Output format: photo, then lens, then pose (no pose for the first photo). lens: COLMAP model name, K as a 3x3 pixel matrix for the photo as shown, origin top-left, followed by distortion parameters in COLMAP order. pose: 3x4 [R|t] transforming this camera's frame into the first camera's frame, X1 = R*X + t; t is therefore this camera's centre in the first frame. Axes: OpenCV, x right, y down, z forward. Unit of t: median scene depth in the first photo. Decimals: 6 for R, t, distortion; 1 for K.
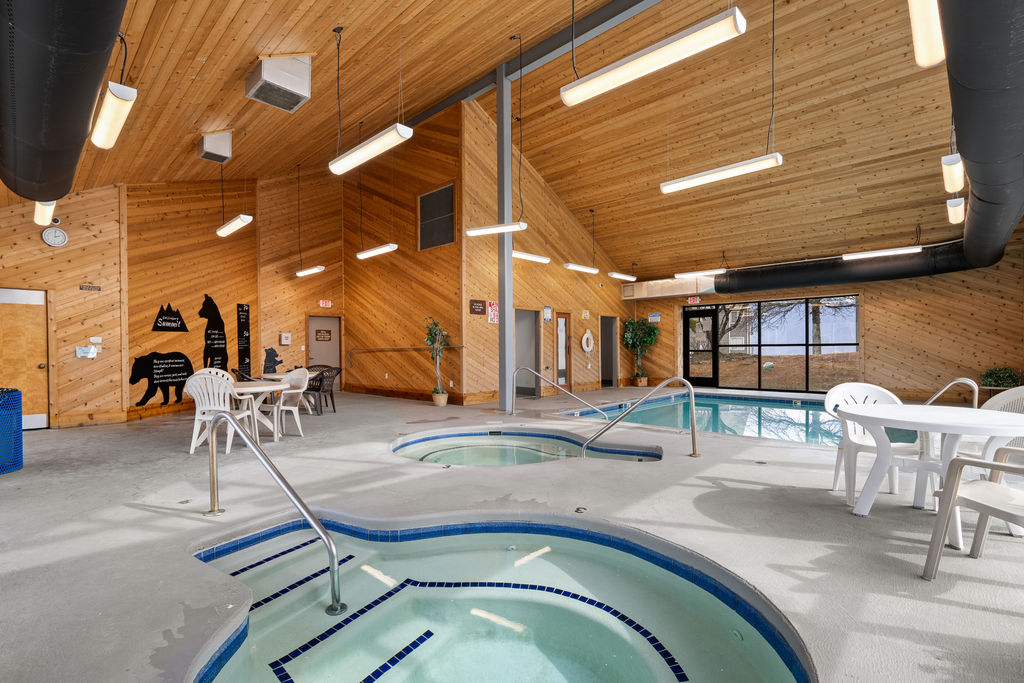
lens RADIAL K [[489.5, 0, 512.0], [0, 489.5, 341.5], [0, 0, 1]] dist [-0.002528, -0.000357]
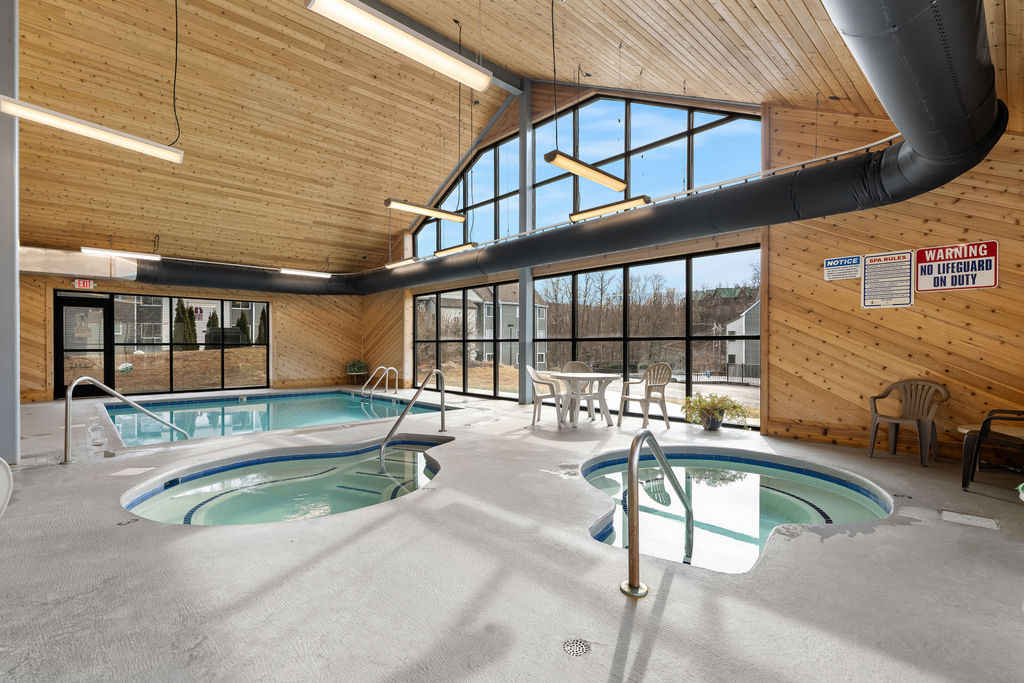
lens RADIAL K [[470.3, 0, 512.0], [0, 470.3, 341.5], [0, 0, 1]] dist [-0.003196, -0.000260]
pose [[0.037690, 0.016342, 0.999156, -0.437201], [-0.014778, 0.999766, -0.015794, 0.009120], [-0.999180, -0.014170, 0.037923, 0.398260]]
